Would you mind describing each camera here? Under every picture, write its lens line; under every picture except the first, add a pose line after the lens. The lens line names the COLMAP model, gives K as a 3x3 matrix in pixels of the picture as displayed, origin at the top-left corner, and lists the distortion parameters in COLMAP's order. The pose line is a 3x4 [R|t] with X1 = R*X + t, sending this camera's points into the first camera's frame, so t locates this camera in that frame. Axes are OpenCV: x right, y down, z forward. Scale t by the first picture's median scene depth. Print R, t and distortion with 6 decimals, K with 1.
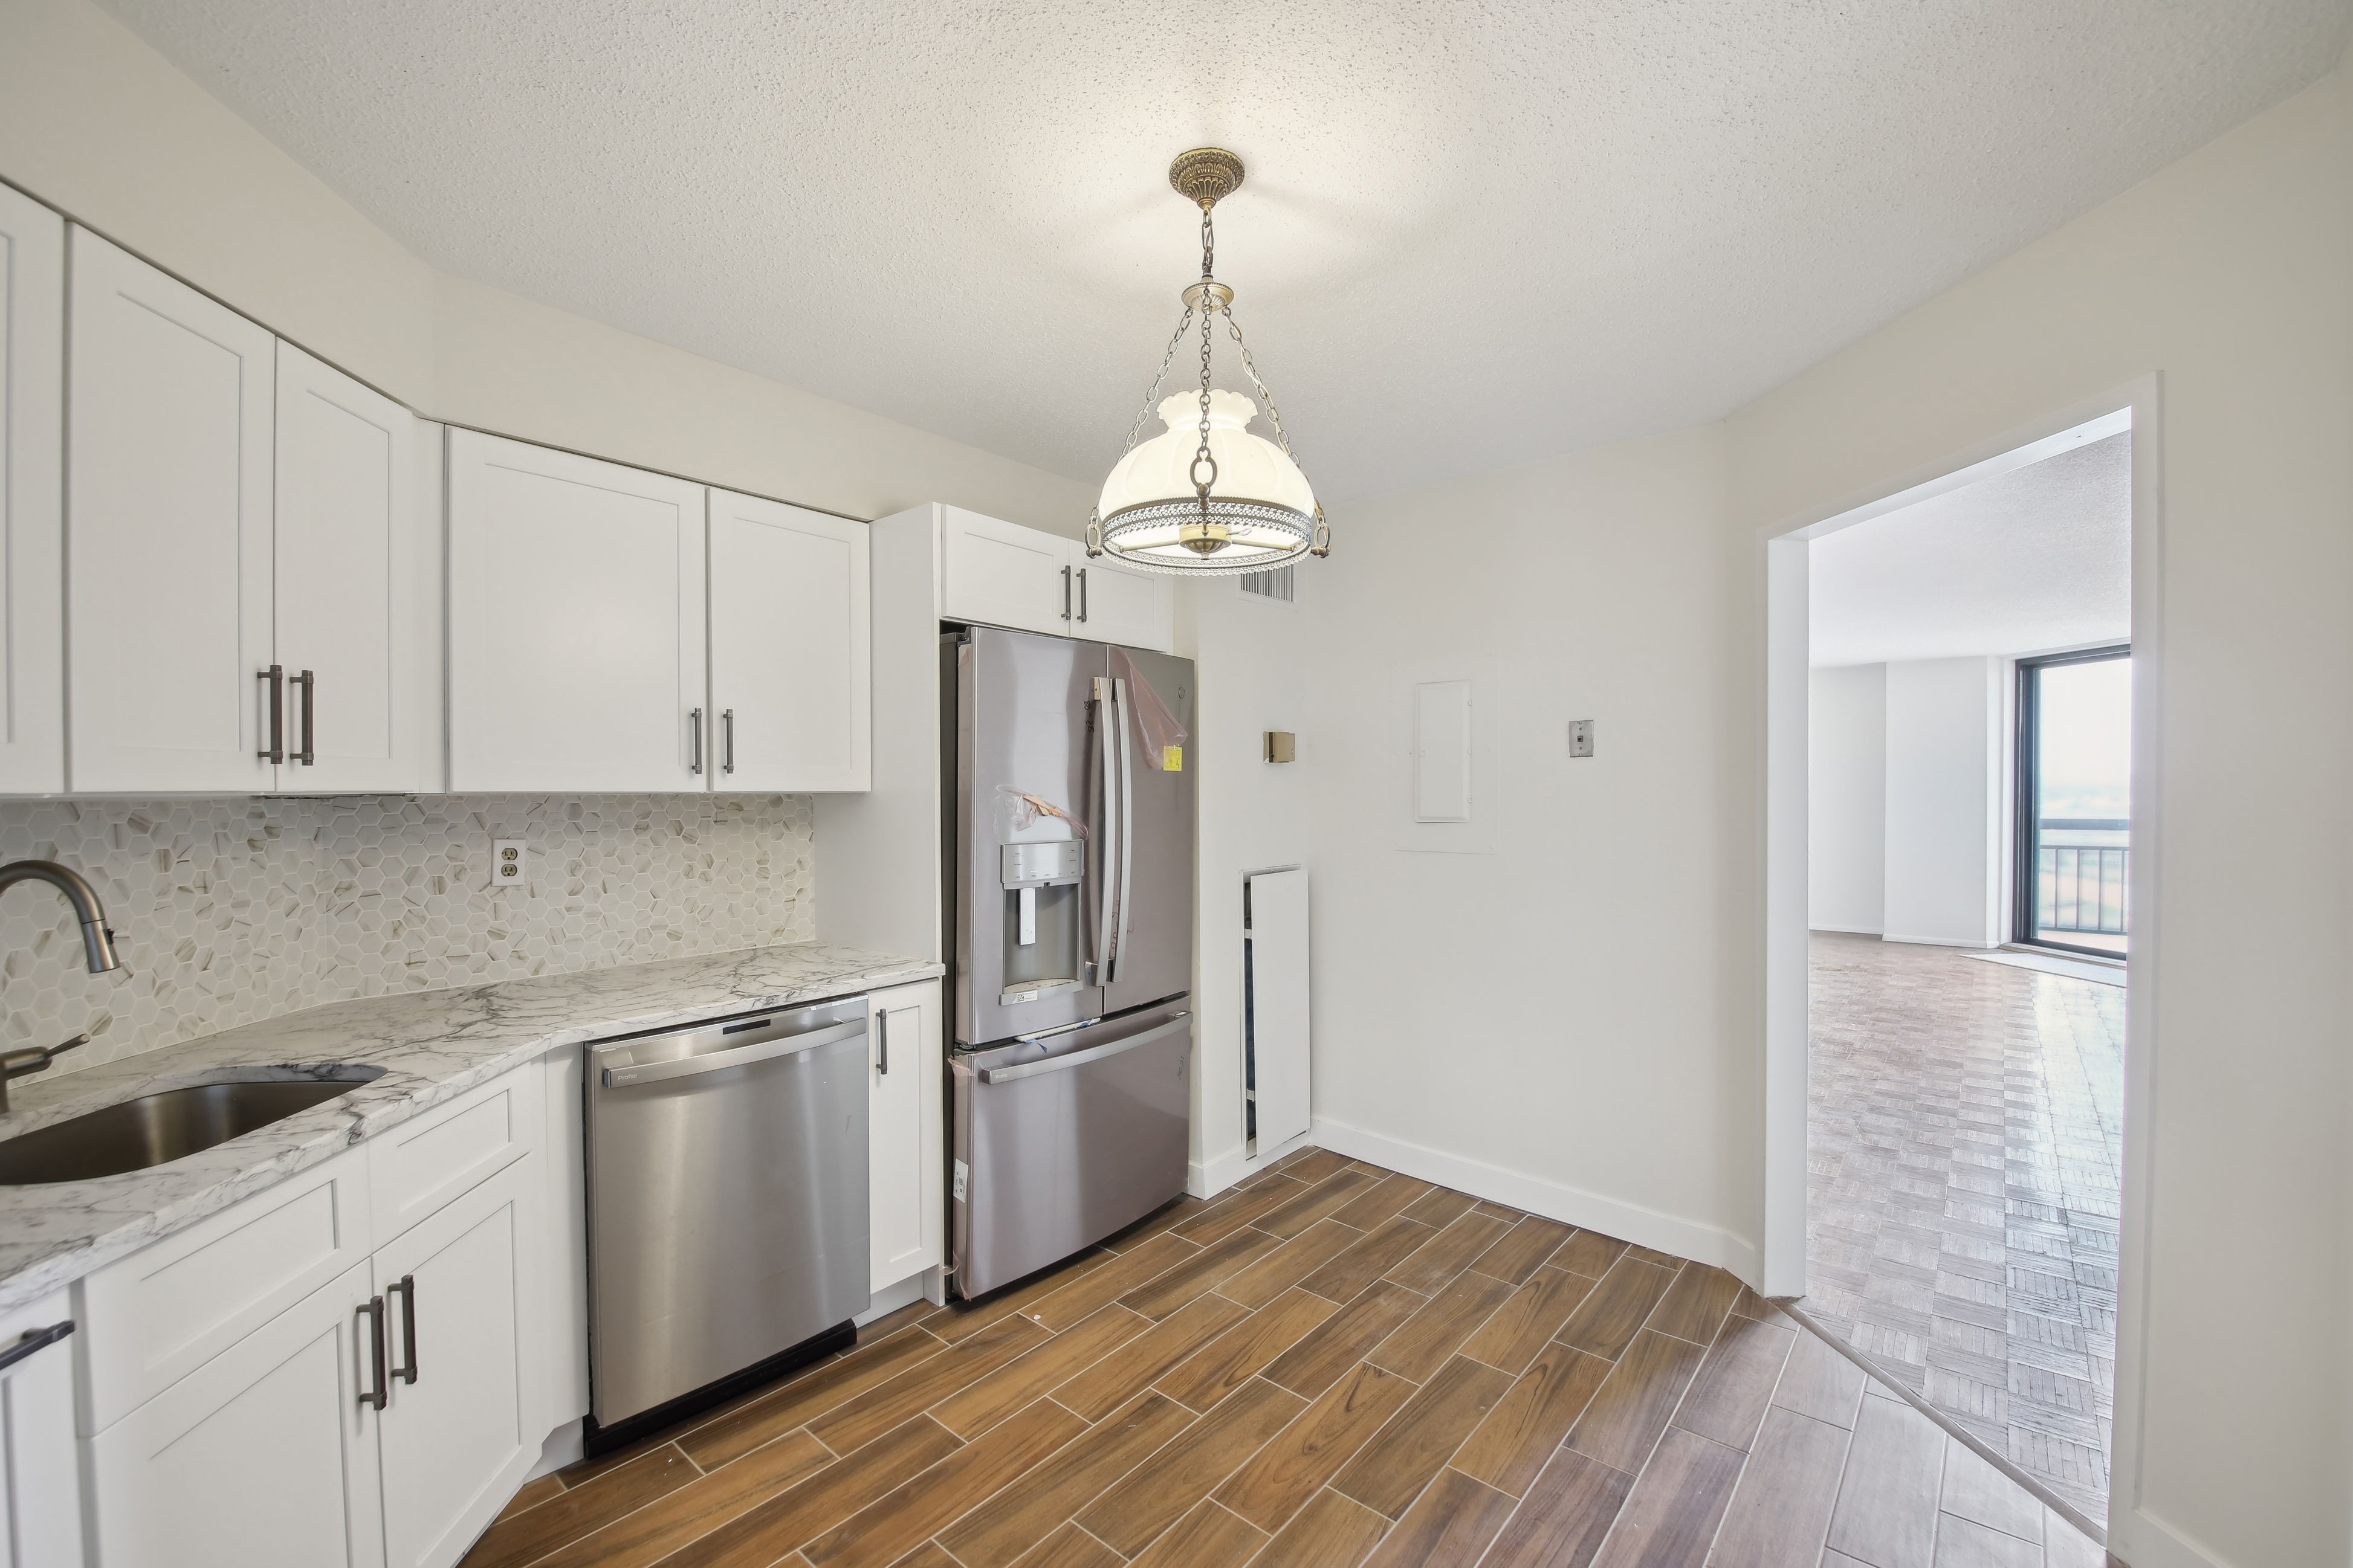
lens RADIAL K [[924.0, 0, 1196.6], [0, 924.0, 800.5], [0, 0, 1]] dist [-0.012583, -0.003603]
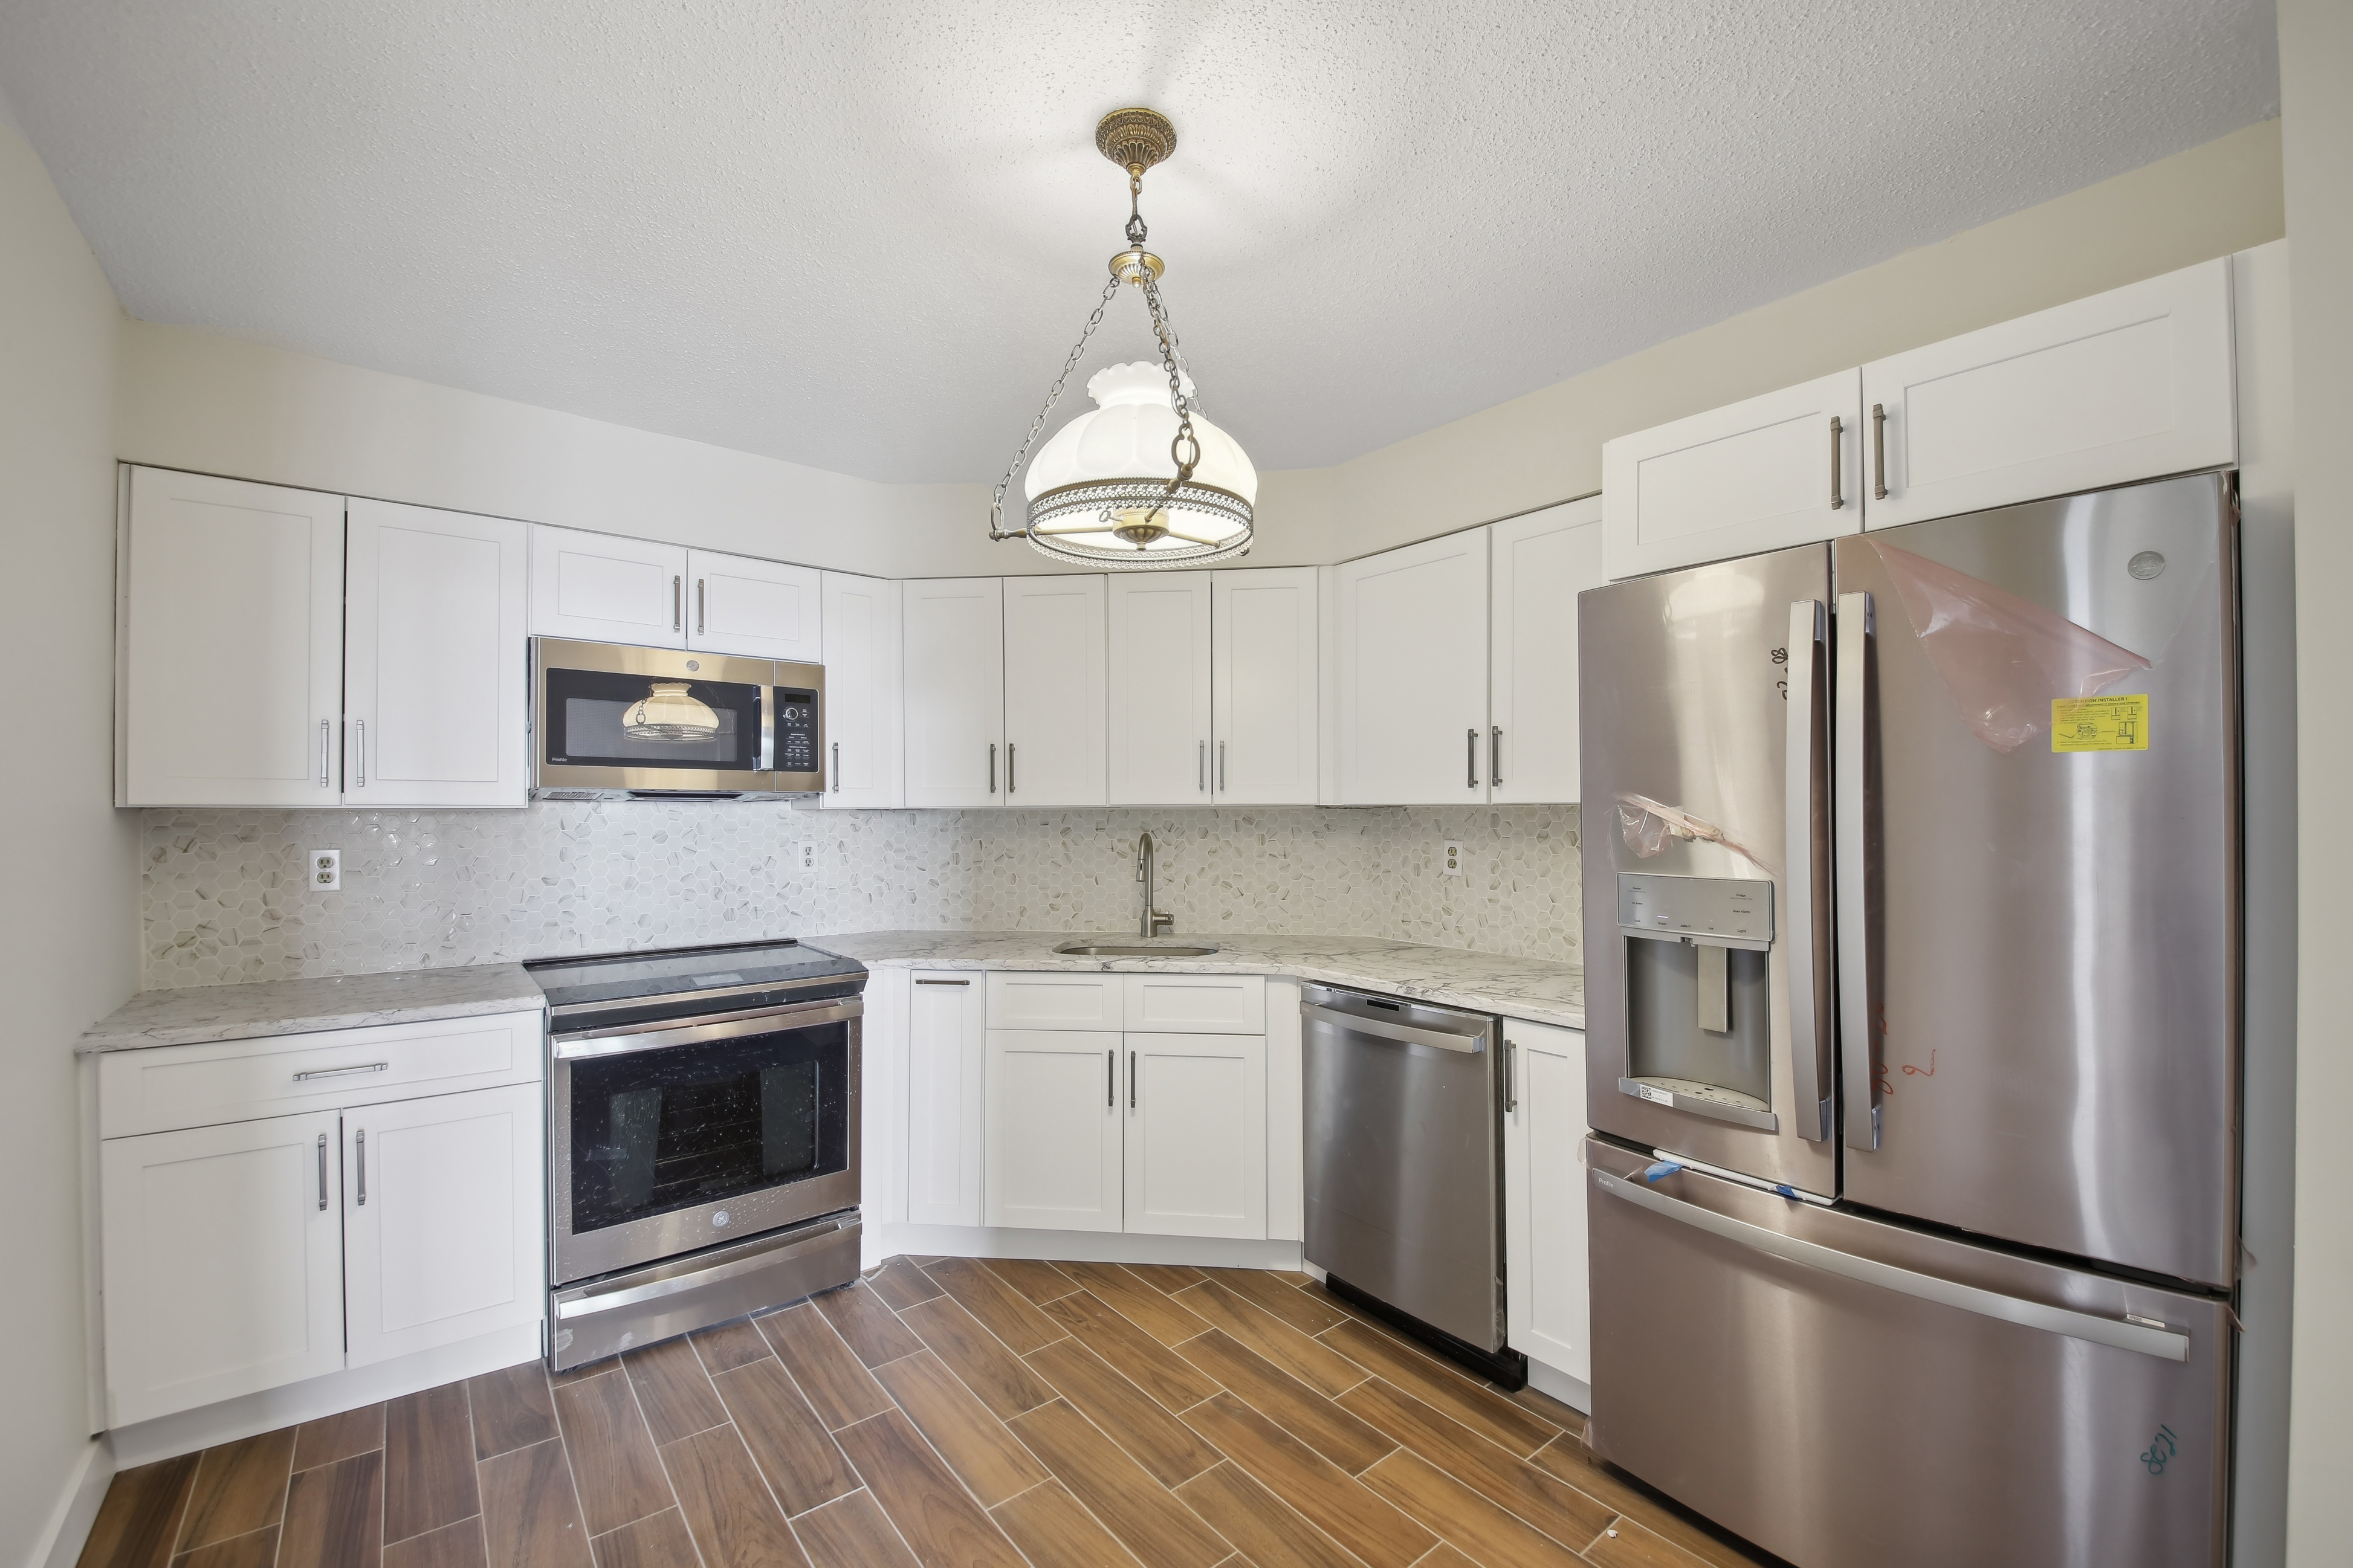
lens RADIAL K [[924.0, 0, 1133.3], [0, 924.0, 800.5], [0, 0, 1]] dist [-0.012583, -0.003603]
pose [[-0.190651, -0.004544, -0.981647, 0.670172], [-0.007148, 0.999969, -0.003240, -0.007055], [0.981632, 0.006399, -0.190678, 0.854765]]
